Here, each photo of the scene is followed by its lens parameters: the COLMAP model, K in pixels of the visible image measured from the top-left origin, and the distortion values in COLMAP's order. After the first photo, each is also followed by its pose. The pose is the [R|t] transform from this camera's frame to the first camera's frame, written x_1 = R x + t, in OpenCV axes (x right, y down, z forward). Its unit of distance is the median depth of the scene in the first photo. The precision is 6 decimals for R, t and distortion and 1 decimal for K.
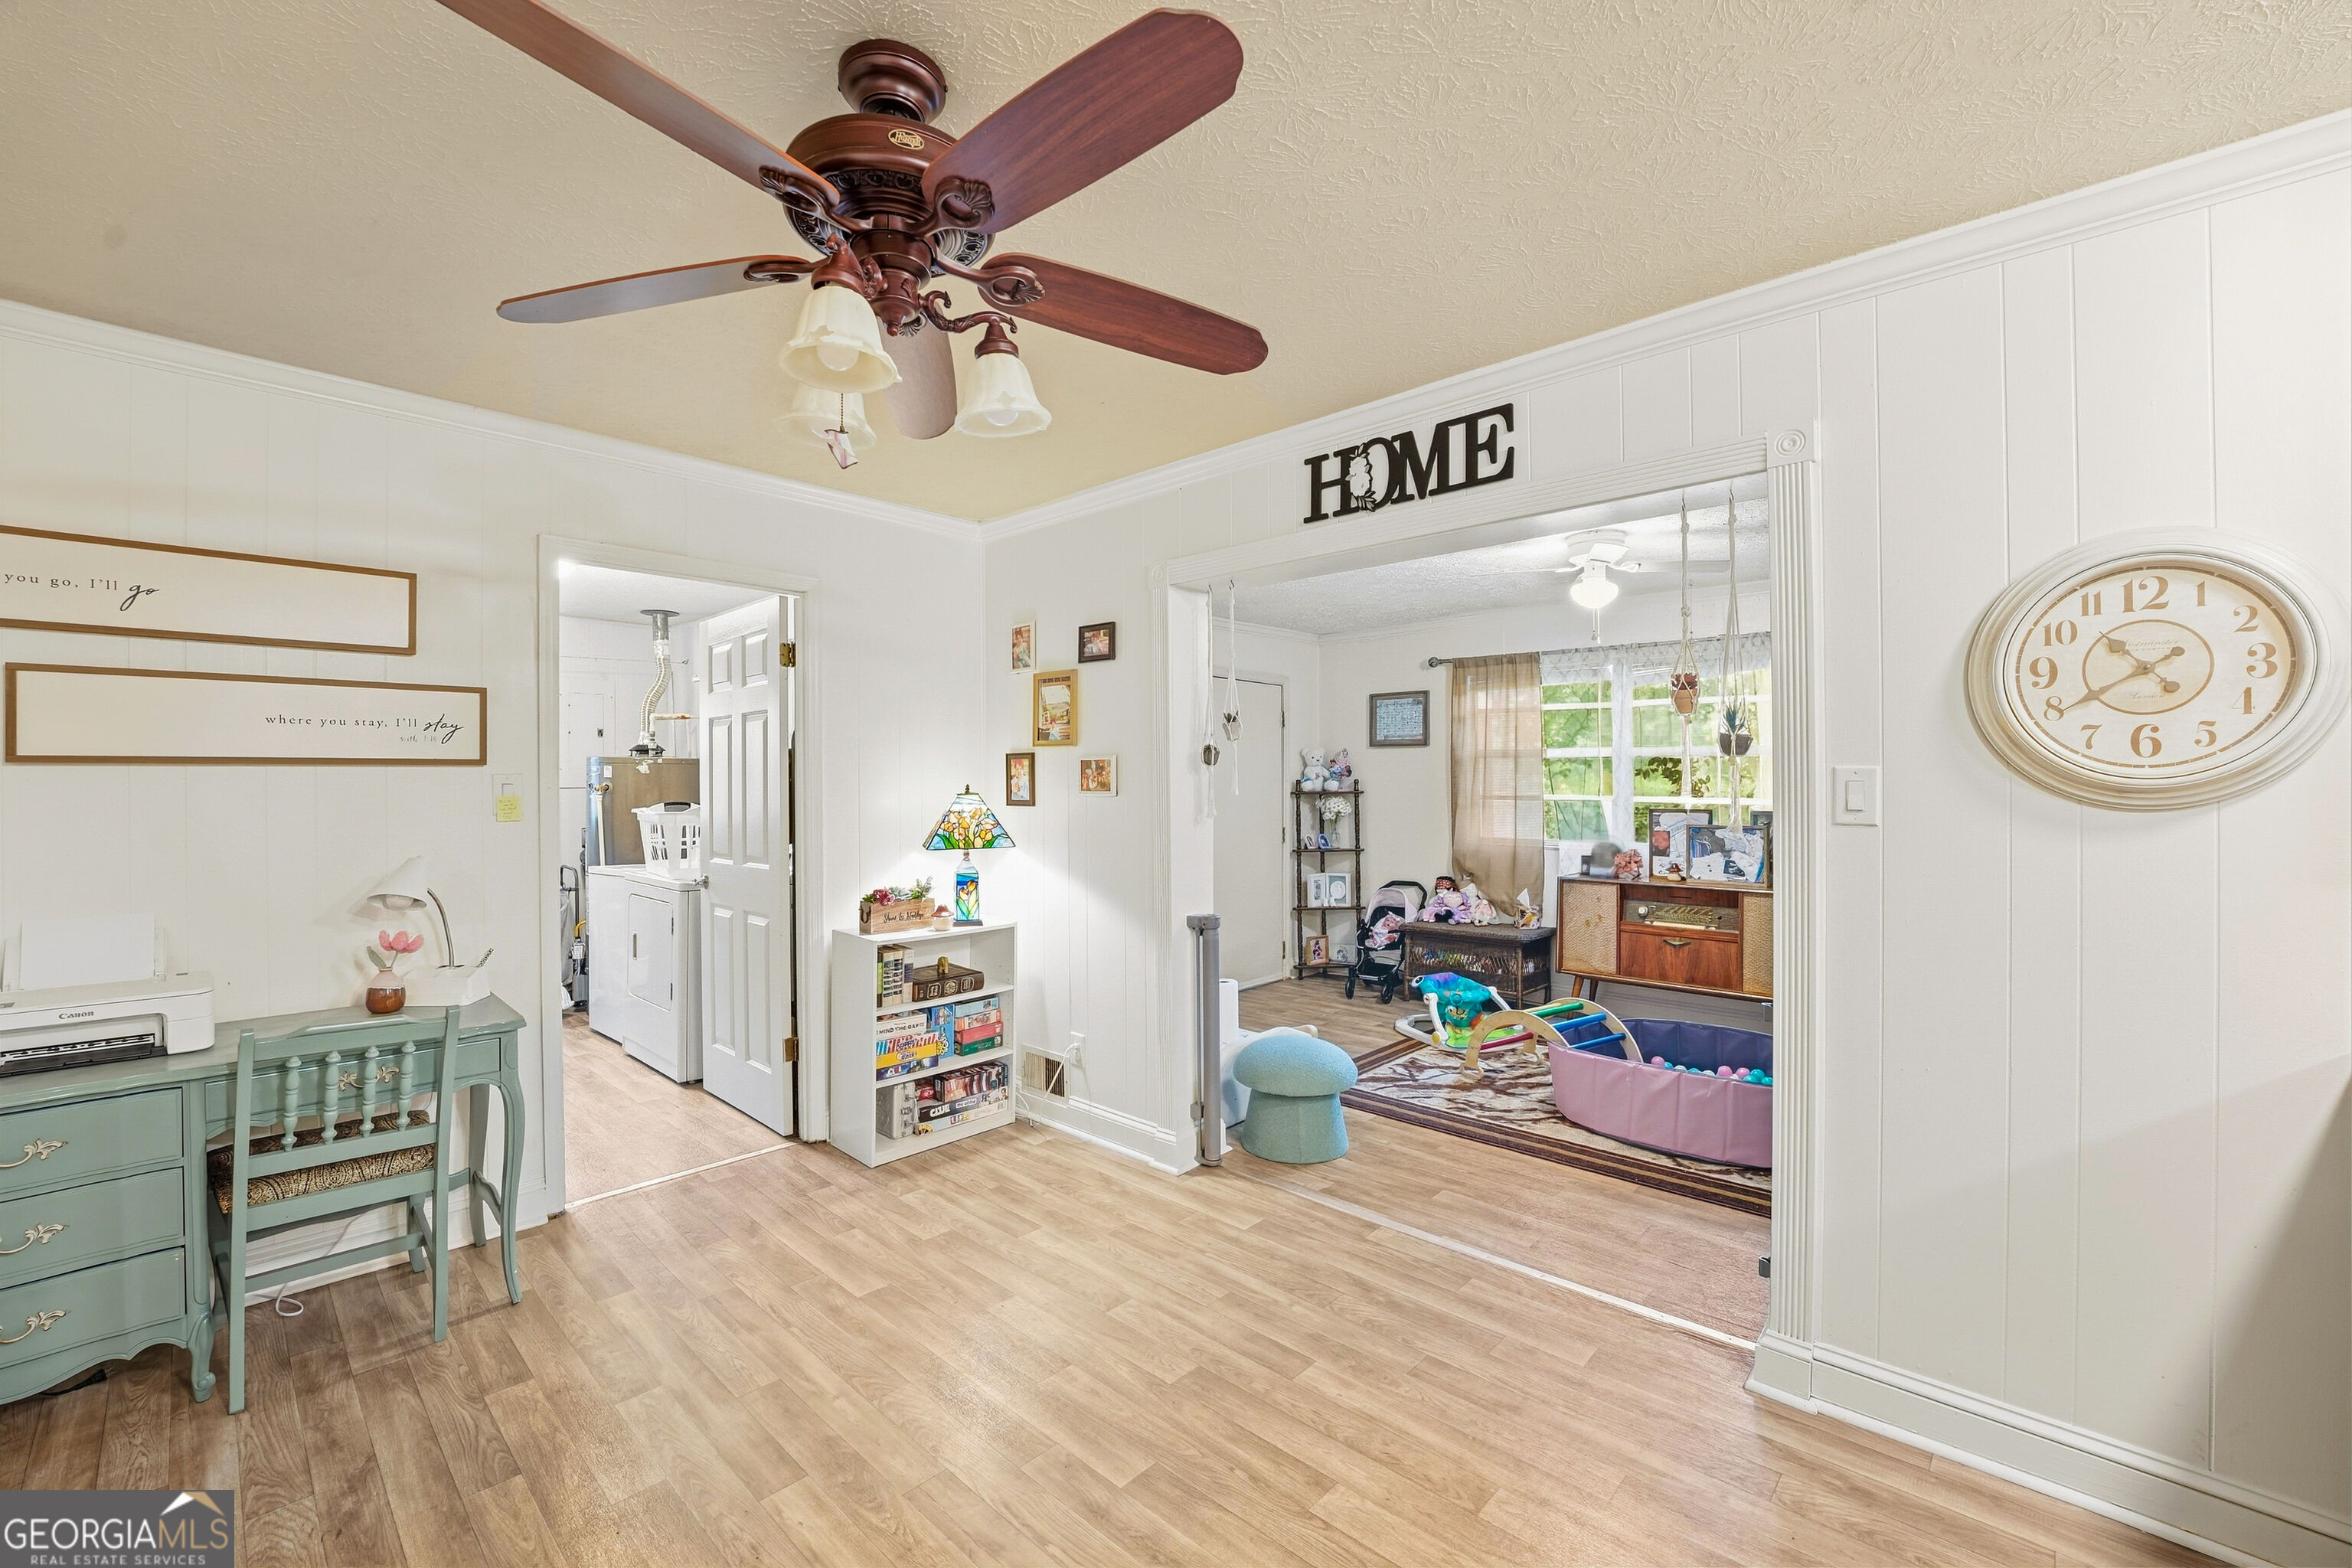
lens RADIAL K [[961.8, 0, 1188.7], [0, 961.8, 784.7], [0, 0, 1]] dist [-0.001492, -0.000022]
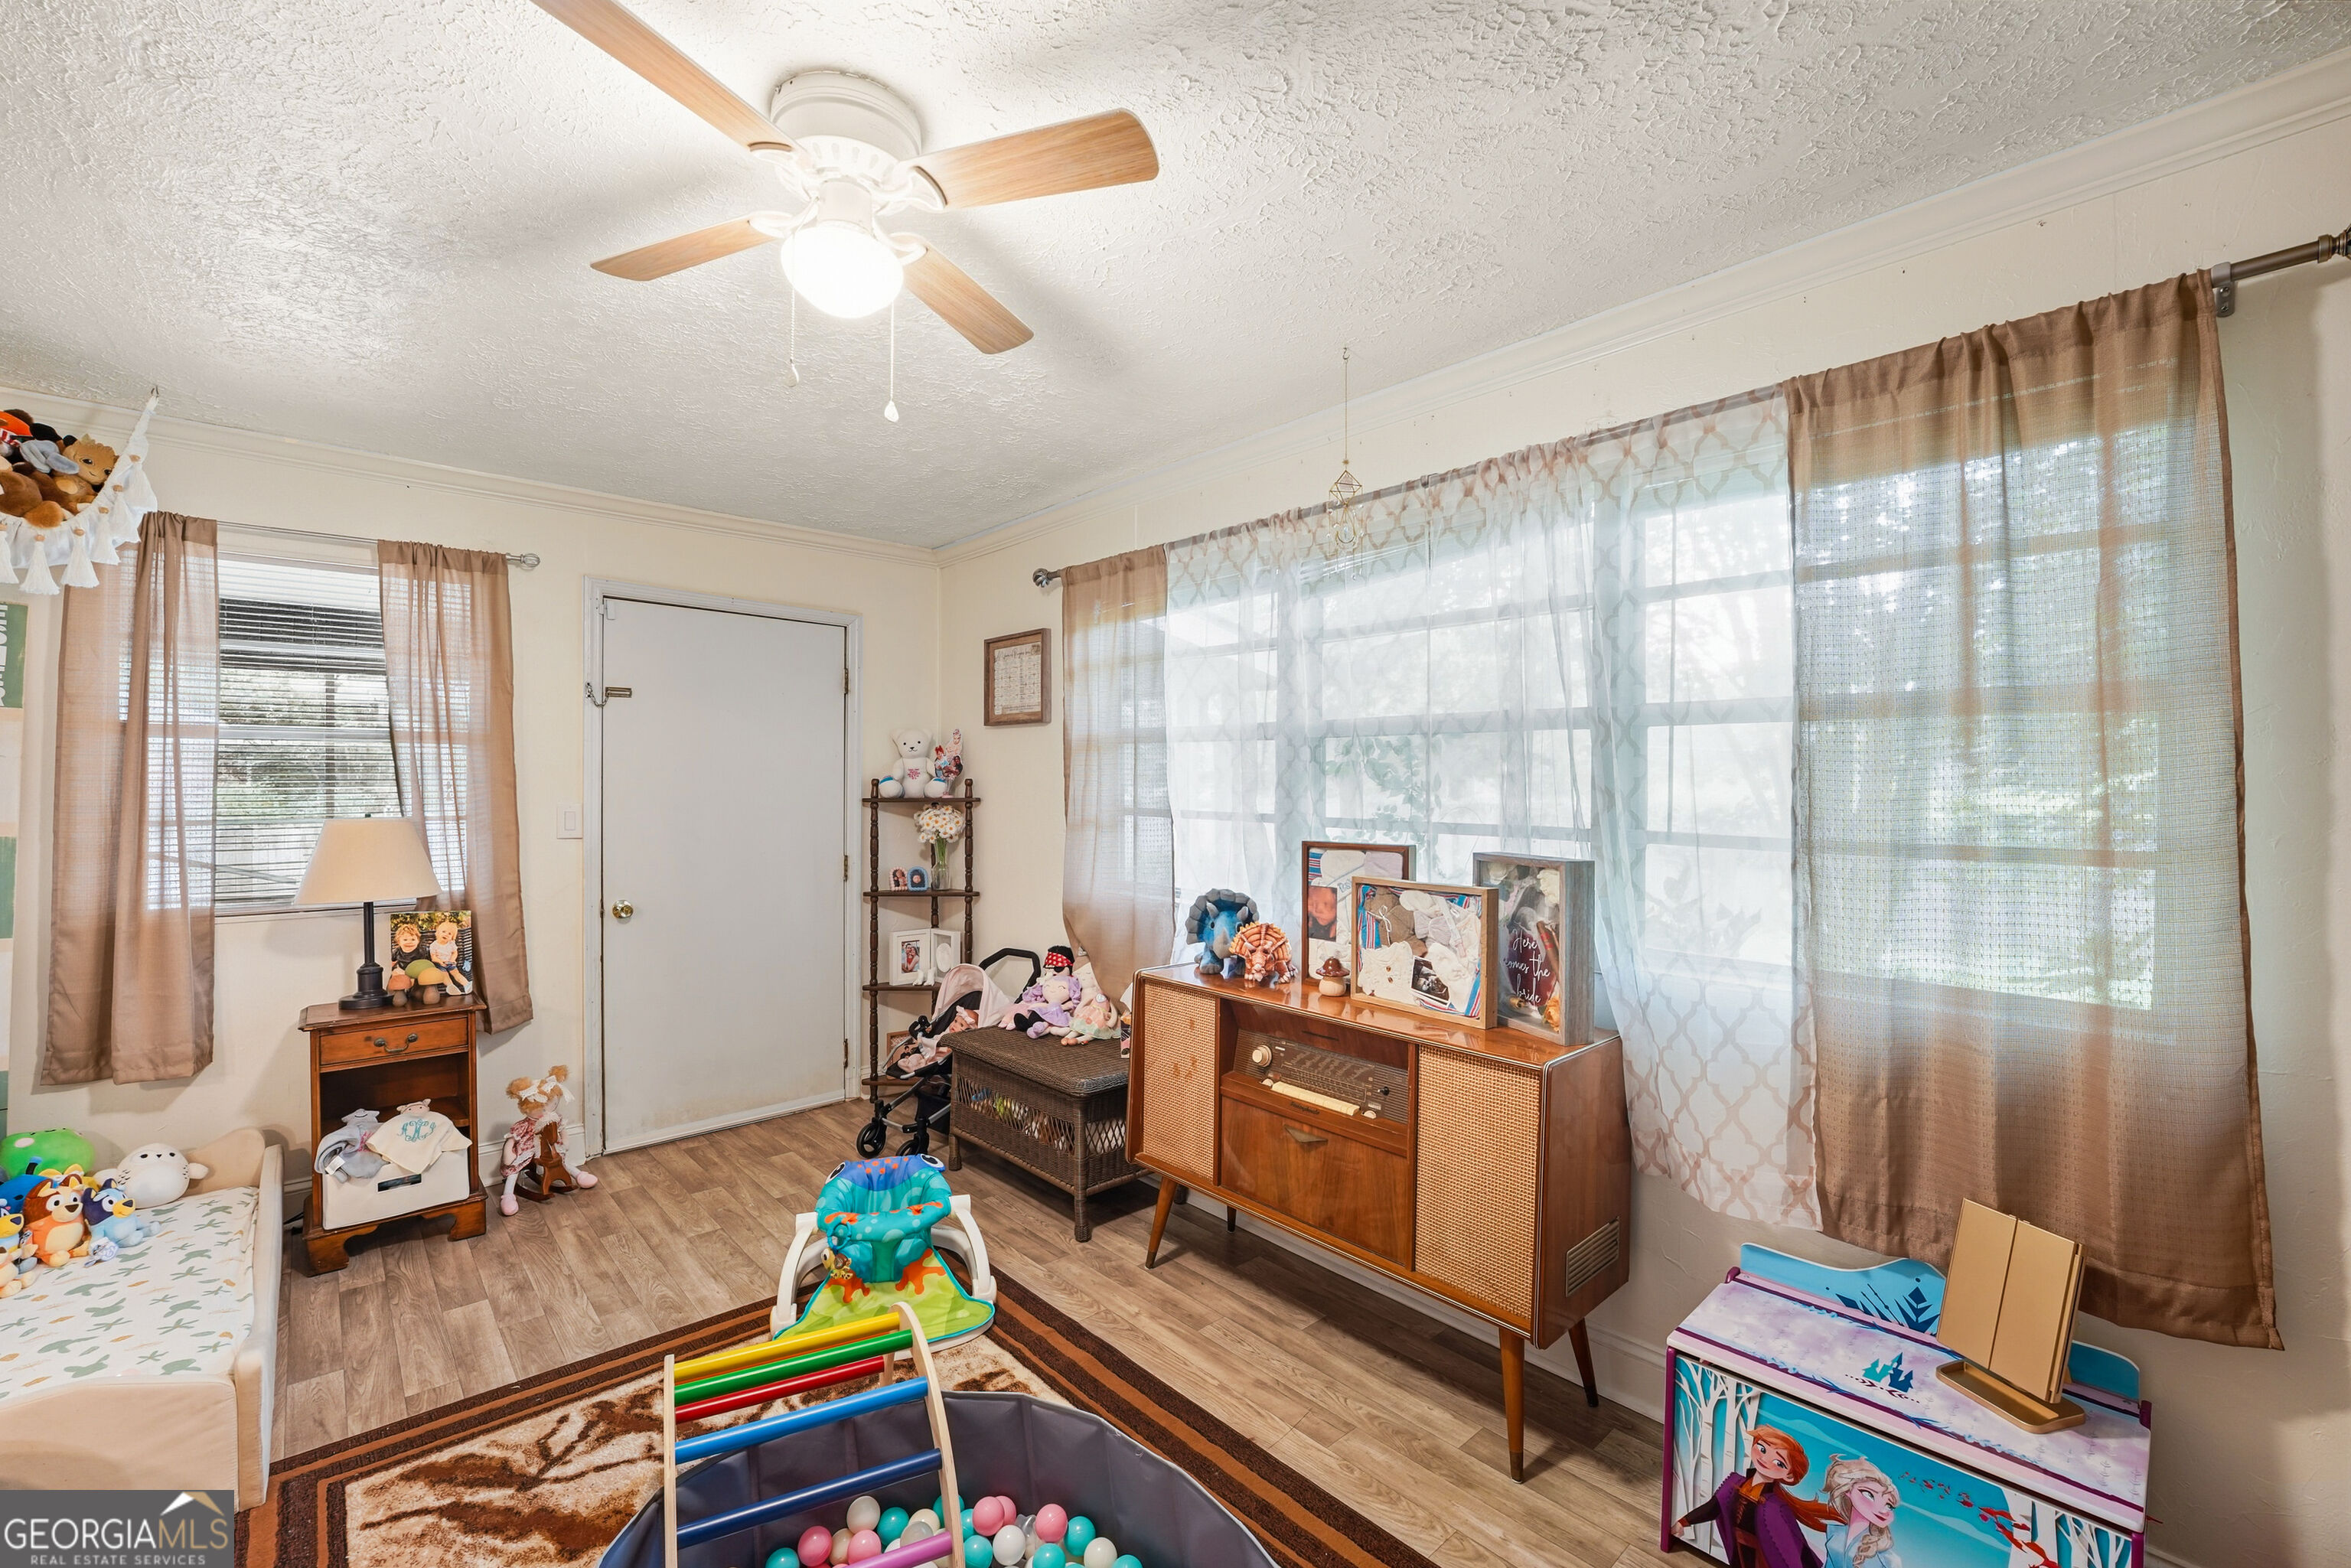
lens RADIAL K [[976.9, 0, 1162.0], [0, 976.9, 781.6], [0, 0, 1]] dist [-0.019754, 0.000551]
pose [[0.994856, 0.004822, -0.101183, 0.397926], [-0.004982, 0.999987, -0.001335, -0.003956], [0.101175, 0.001832, 0.994867, 0.432151]]
